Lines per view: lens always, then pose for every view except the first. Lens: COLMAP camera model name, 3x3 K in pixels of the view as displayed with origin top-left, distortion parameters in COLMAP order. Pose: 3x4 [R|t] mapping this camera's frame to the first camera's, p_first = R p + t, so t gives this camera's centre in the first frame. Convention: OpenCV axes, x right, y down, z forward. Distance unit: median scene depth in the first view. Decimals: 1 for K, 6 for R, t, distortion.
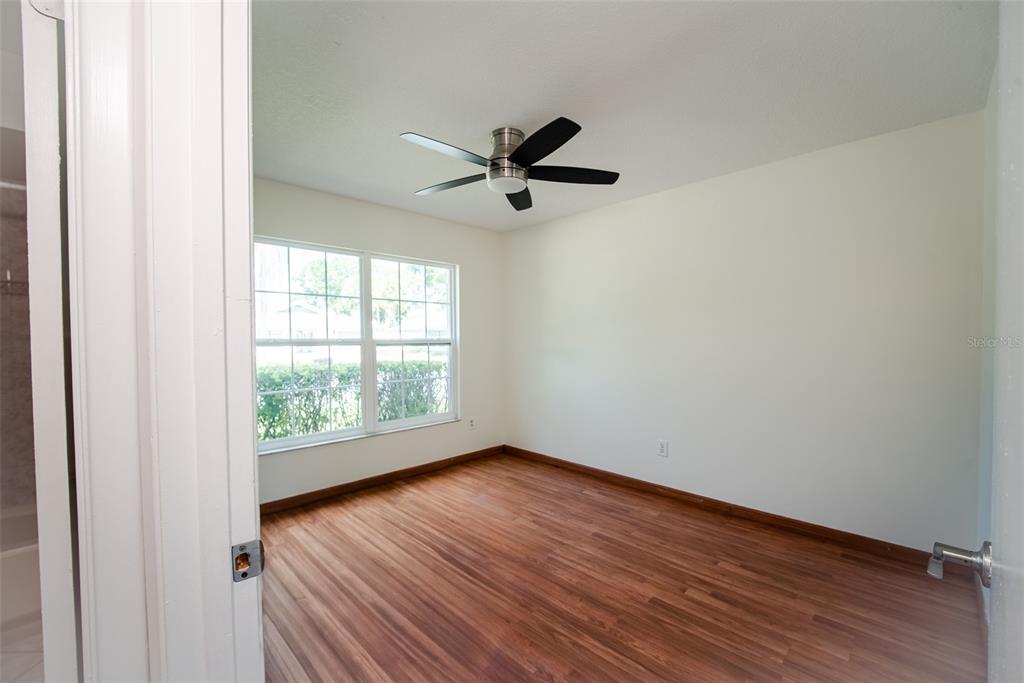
lens RADIAL K [[424.2, 0, 513.0], [0, 424.2, 346.3], [0, 0, 1]] dist [-0.012455, -0.000594]
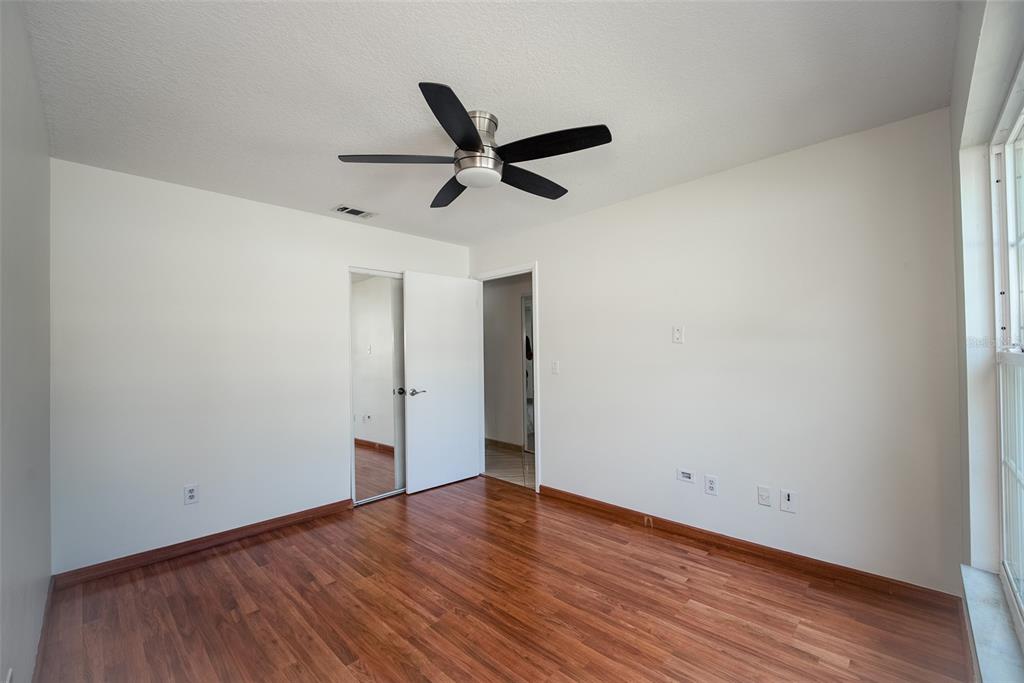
lens RADIAL K [[424.2, 0, 513.0], [0, 424.2, 346.3], [0, 0, 1]] dist [-0.012455, -0.000594]
pose [[-0.999376, 0.025330, -0.024638, -0.059133], [0.025519, 0.999647, -0.007419, -0.028556], [0.024441, -0.008043, -0.999669, 1.987036]]
